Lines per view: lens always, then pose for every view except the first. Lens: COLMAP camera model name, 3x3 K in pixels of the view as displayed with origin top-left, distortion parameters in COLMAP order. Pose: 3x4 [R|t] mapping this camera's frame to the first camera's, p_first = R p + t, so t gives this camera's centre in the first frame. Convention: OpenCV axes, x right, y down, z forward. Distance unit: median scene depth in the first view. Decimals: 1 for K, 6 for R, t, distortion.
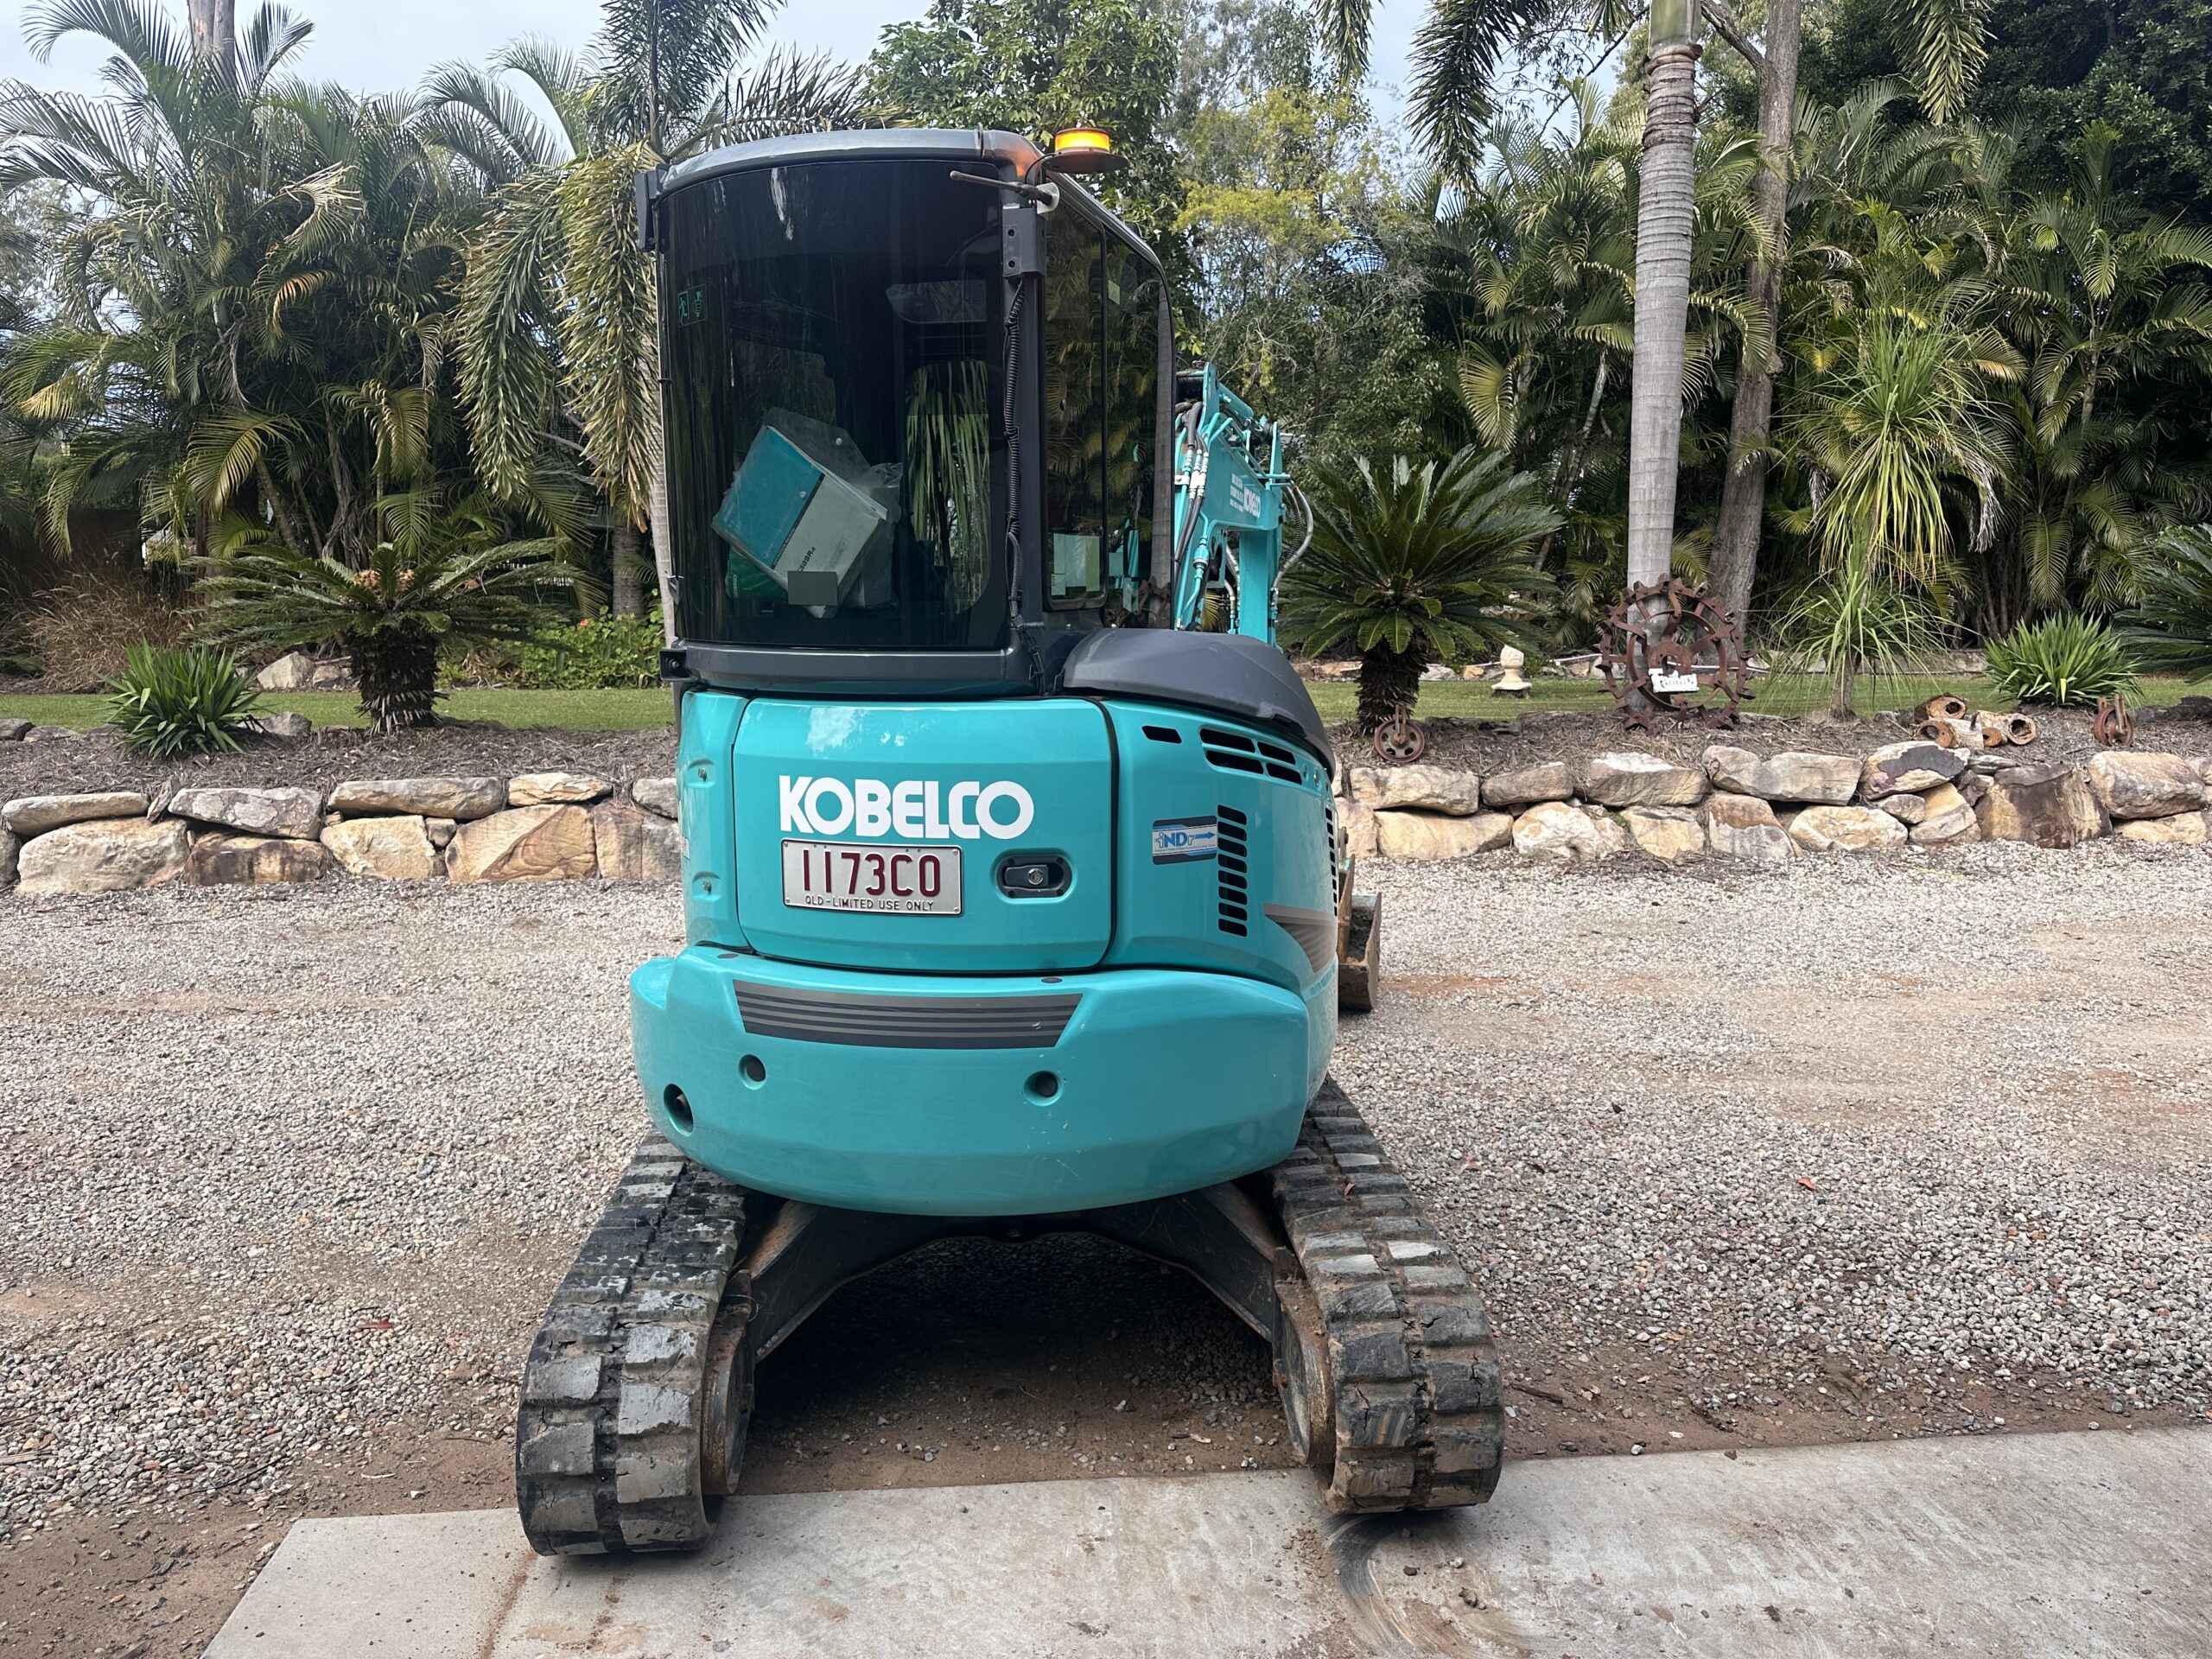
lens RADIAL K [[1550.2, 0, 1116.8], [0, 1550.2, 823.0], [0, 0, 1]] dist [0.052954, -0.064722]
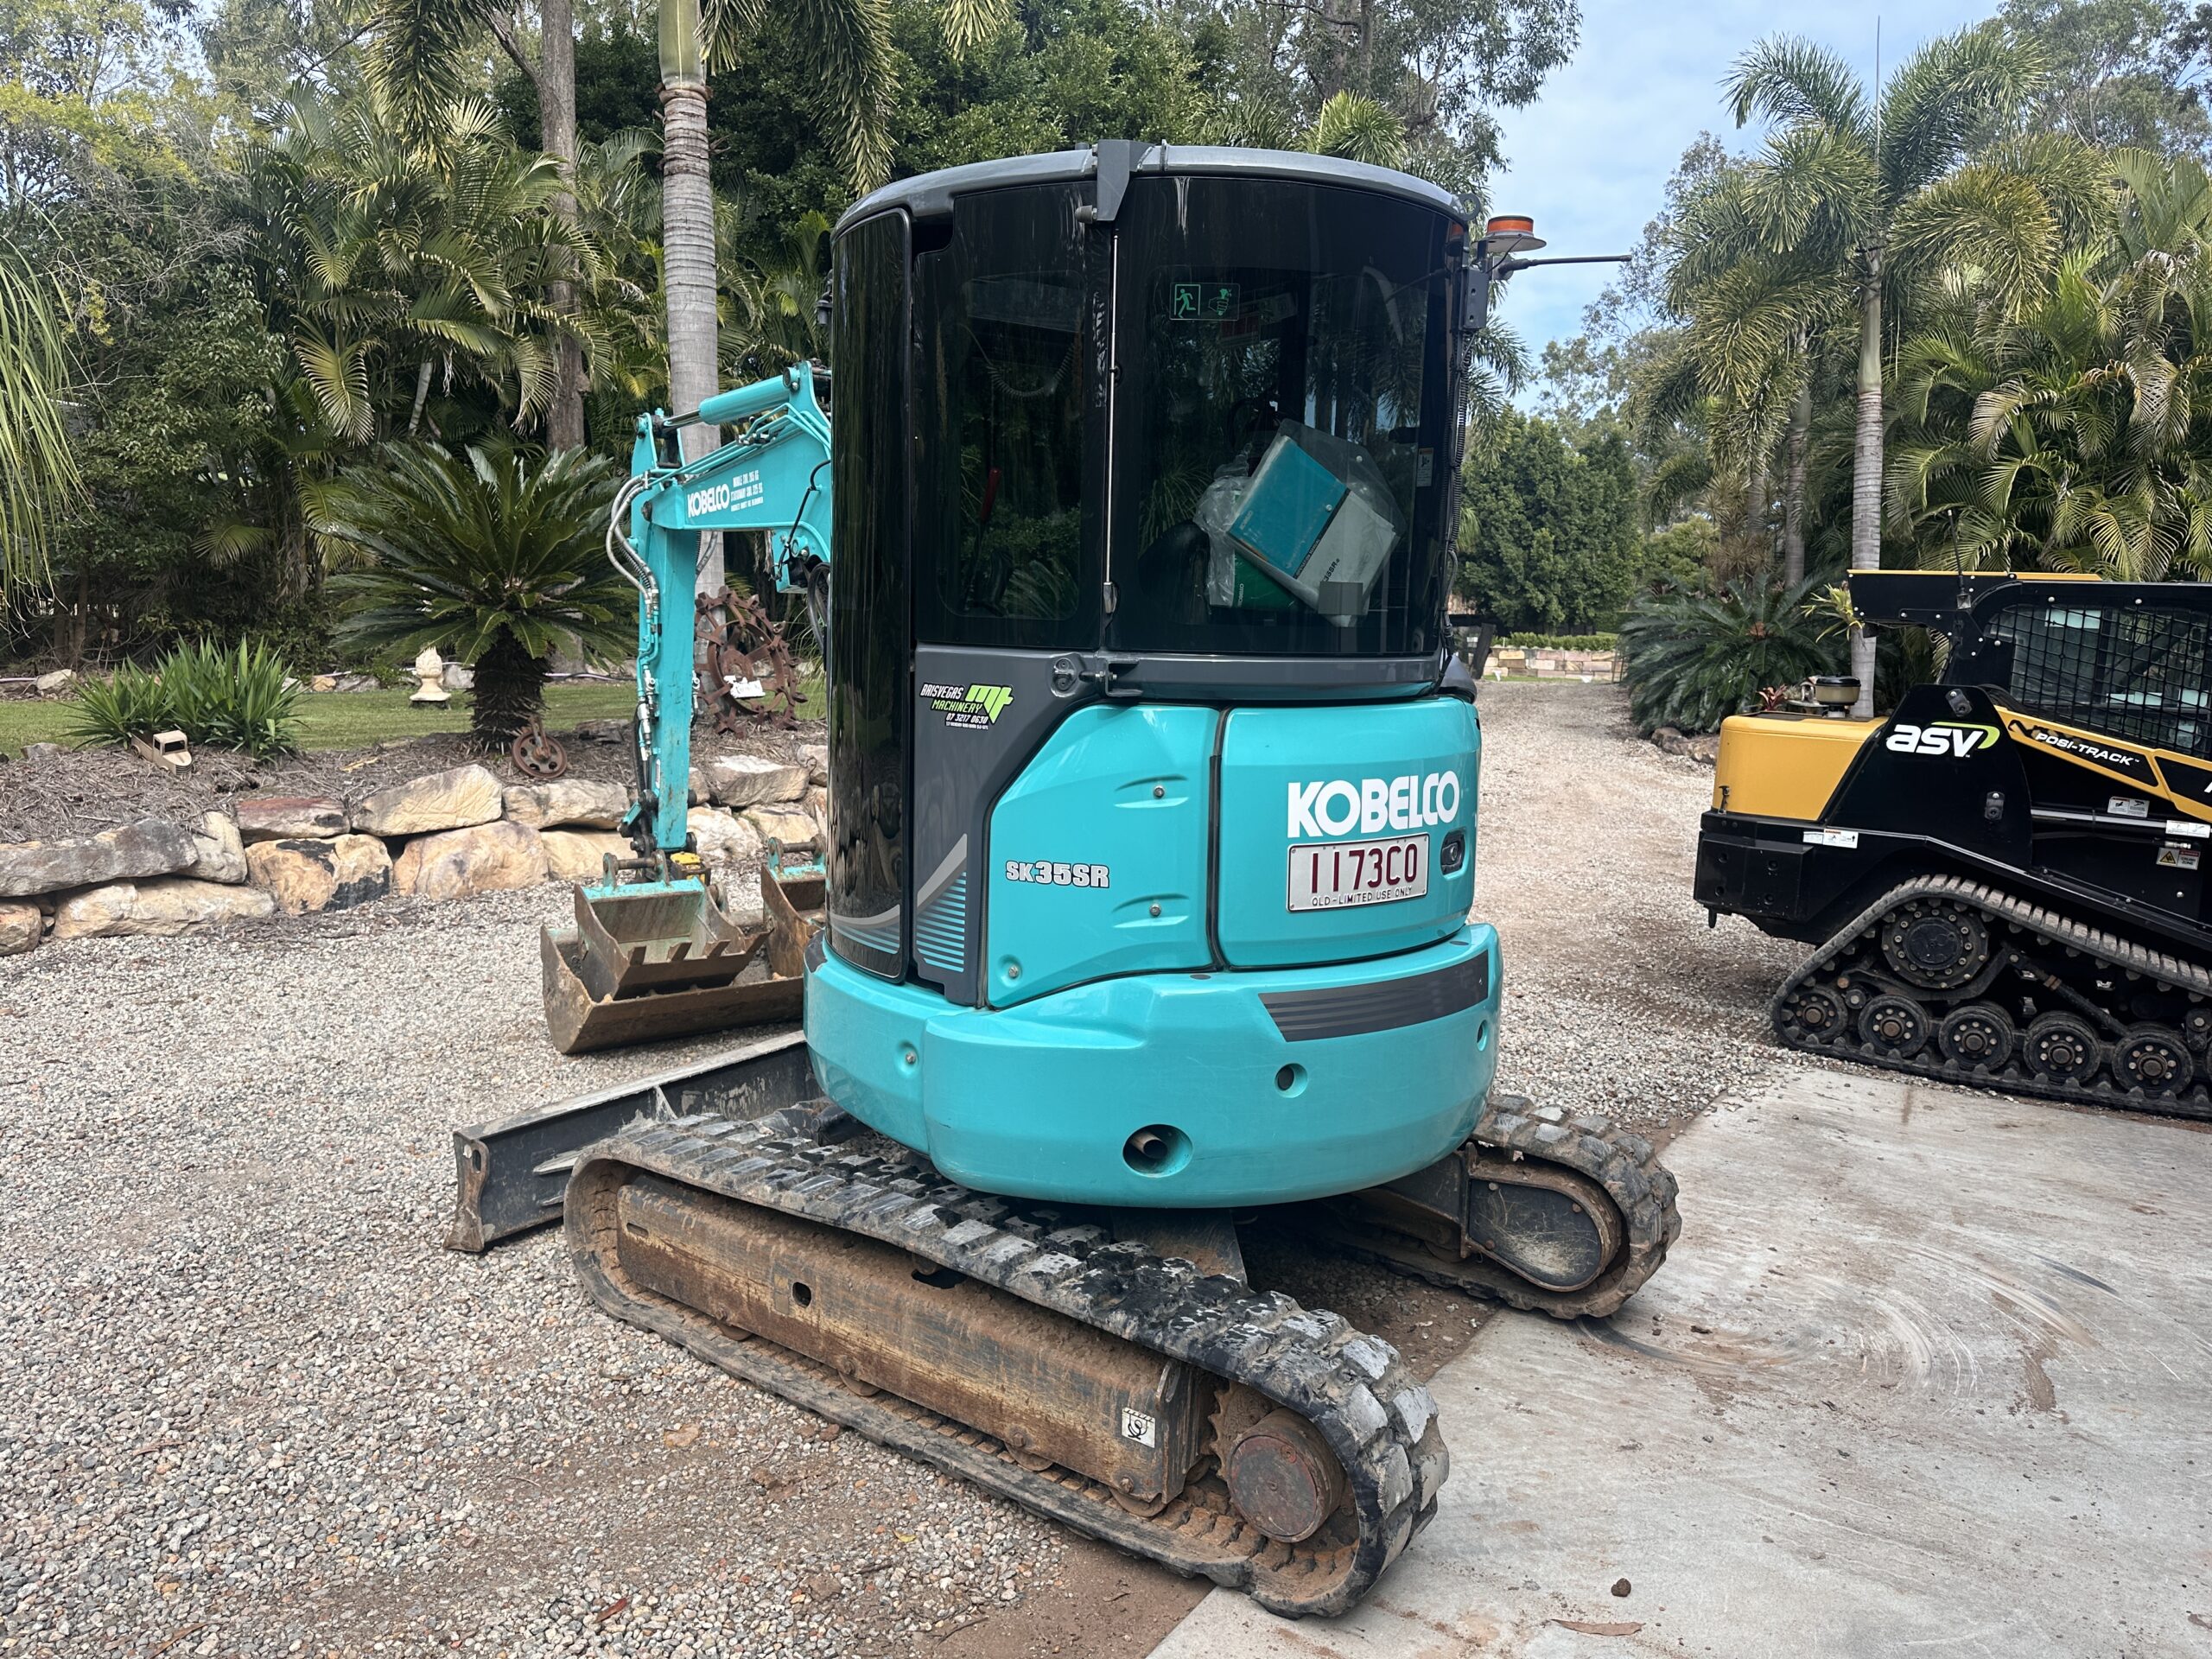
lens RADIAL K [[1550.2, 0, 1114.6], [0, 1550.2, 826.1], [0, 0, 1]] dist [0.052954, -0.064722]
pose [[0.653189, -0.091318, 0.751668, -0.785789], [0.093820, 0.994812, 0.039330, -0.039538], [-0.751360, 0.044832, 0.658367, 0.316814]]
